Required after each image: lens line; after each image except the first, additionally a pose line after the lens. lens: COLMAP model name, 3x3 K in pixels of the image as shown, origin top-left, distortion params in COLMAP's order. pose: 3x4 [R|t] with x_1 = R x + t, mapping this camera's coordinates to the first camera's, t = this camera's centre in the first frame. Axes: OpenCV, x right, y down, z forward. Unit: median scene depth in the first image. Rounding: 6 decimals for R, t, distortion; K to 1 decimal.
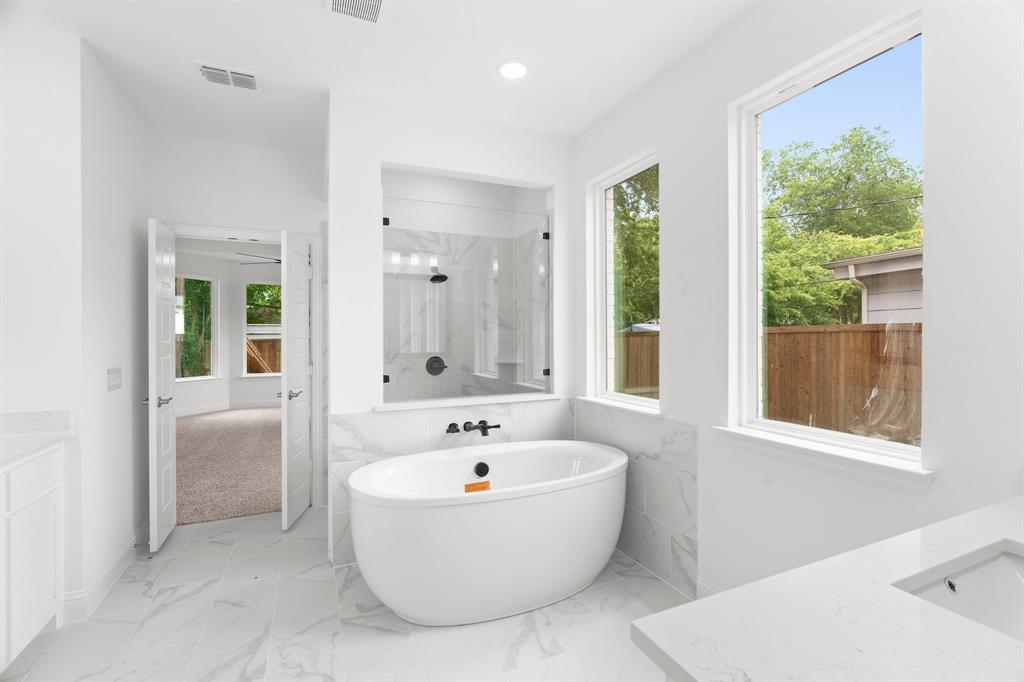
lens RADIAL K [[461.4, 0, 514.3], [0, 461.4, 335.5], [0, 0, 1]] dist [-0.003705, 0.000608]
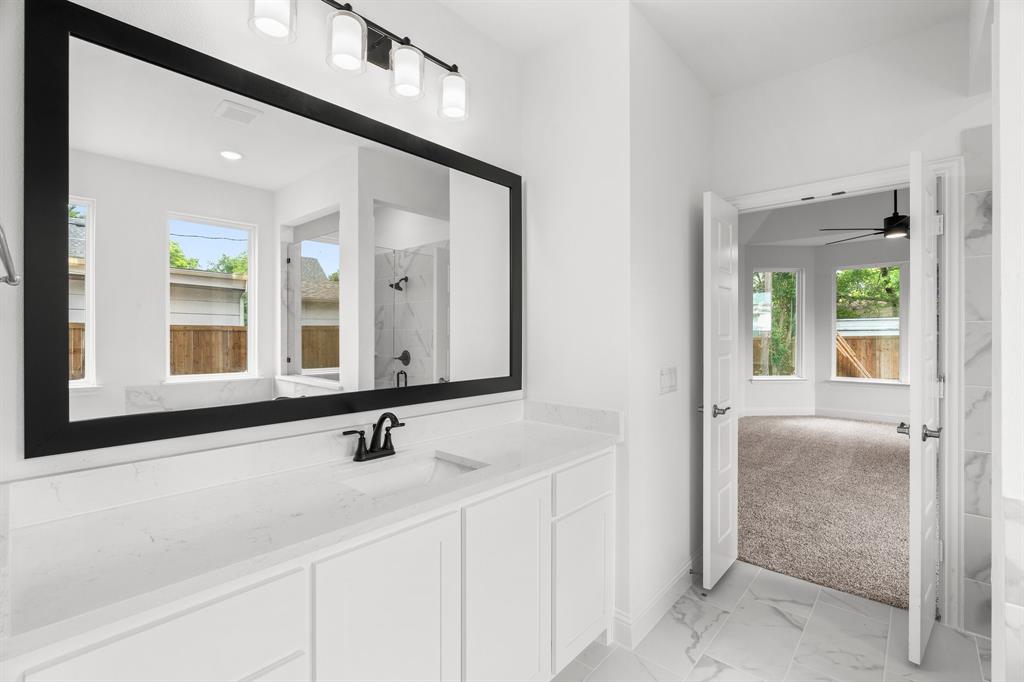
lens RADIAL K [[461.4, 0, 514.3], [0, 461.4, 335.5], [0, 0, 1]] dist [-0.003705, 0.000608]
pose [[0.415531, 0.005958, -0.909559, -0.139801], [0.000322, 0.999978, 0.006698, 0.001858], [0.909579, -0.003076, 0.415520, 0.273838]]
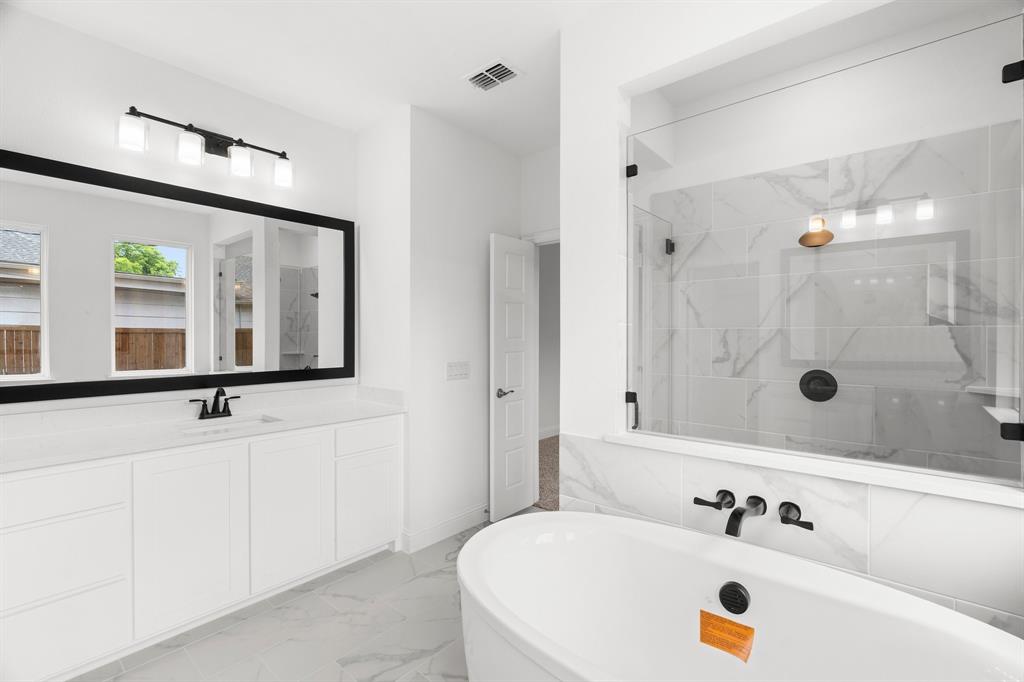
lens RADIAL K [[461.4, 0, 514.3], [0, 461.4, 335.5], [0, 0, 1]] dist [-0.003705, 0.000608]
pose [[0.436262, 0.001902, -0.899817, 0.224131], [-0.000790, 0.999998, 0.001730, 0.000232], [0.899819, -0.000044, 0.436263, 0.447417]]
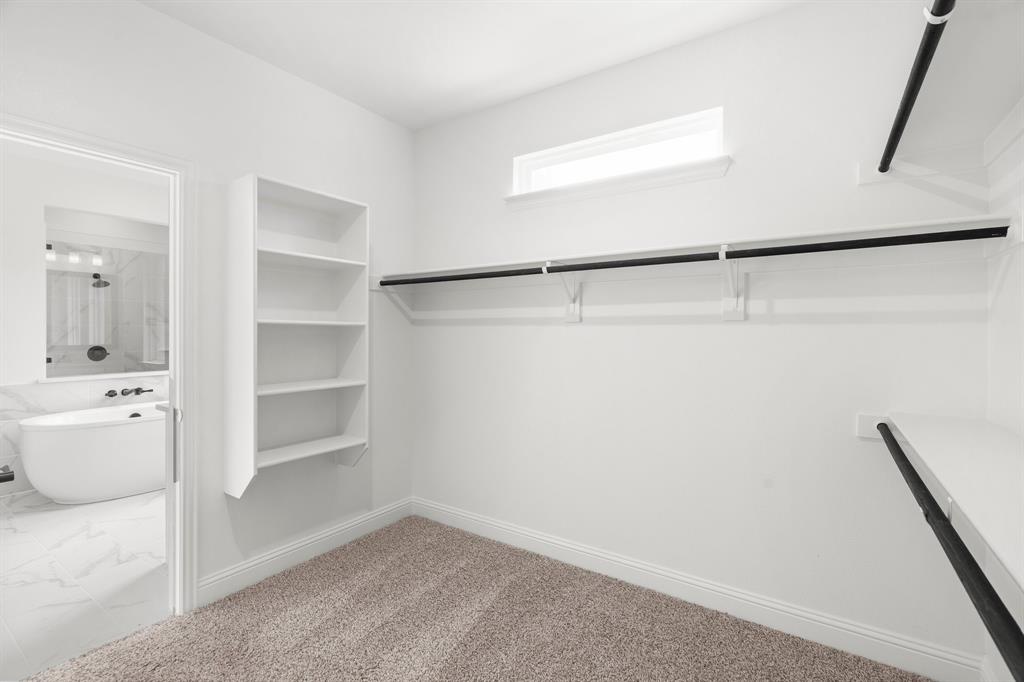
lens RADIAL K [[461.4, 0, 514.3], [0, 461.4, 335.5], [0, 0, 1]] dist [-0.003705, 0.000608]
pose [[0.849071, 0.003716, 0.528265, 0.149704], [-0.009133, 0.999929, 0.007647, -0.003336], [-0.528200, -0.011317, 0.849045, -0.757907]]
